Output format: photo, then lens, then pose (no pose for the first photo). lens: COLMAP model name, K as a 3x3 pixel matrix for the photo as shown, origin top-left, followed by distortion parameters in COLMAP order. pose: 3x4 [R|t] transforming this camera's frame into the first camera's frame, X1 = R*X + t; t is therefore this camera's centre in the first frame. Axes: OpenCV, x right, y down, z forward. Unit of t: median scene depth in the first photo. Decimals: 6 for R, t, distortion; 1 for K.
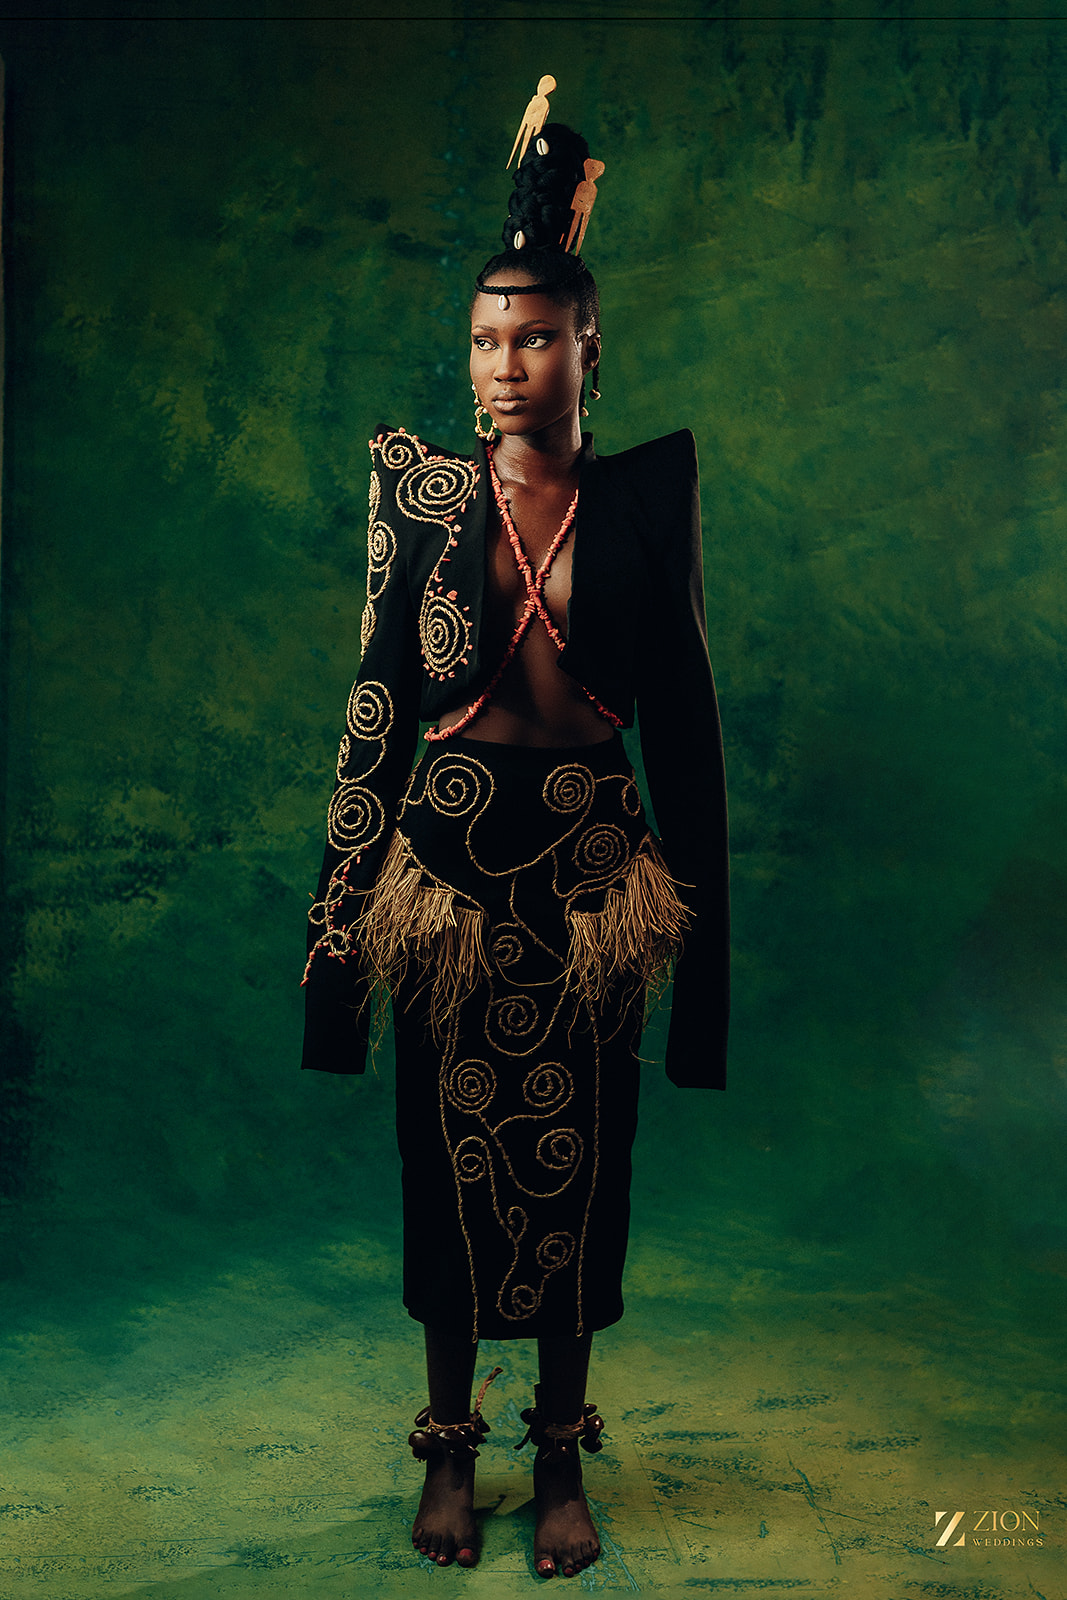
lens RADIAL K [[2310.2, 0, 531.0], [0, 2310.2, 747.3], [0, 0, 1]] dist [-0.063732, 0.024276]
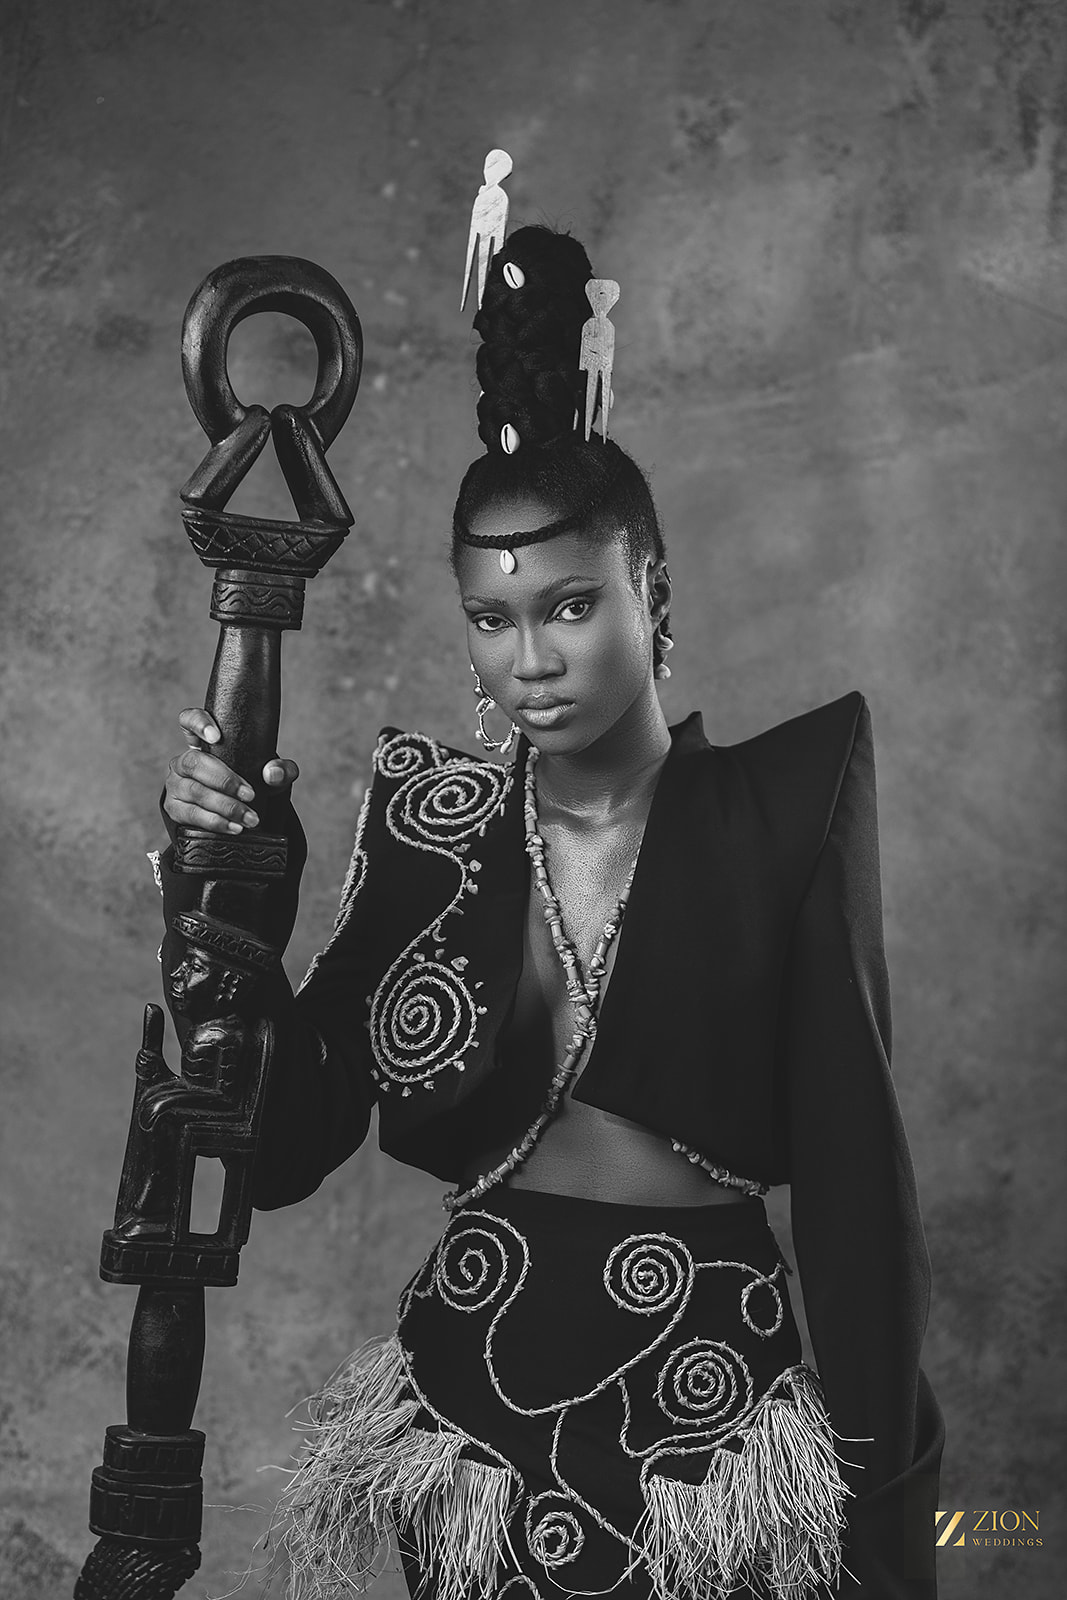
lens RADIAL K [[3410.8, 0, 533.5], [0, 3410.8, 800.0], [0, 0, 1]] dist [-0.062079, 0.101345]
pose [[0.999725, 0.007609, -0.022199, 0.016101], [-0.010032, 0.993752, -0.111162, -0.027414], [0.021215, 0.111354, 0.993554, 0.226256]]
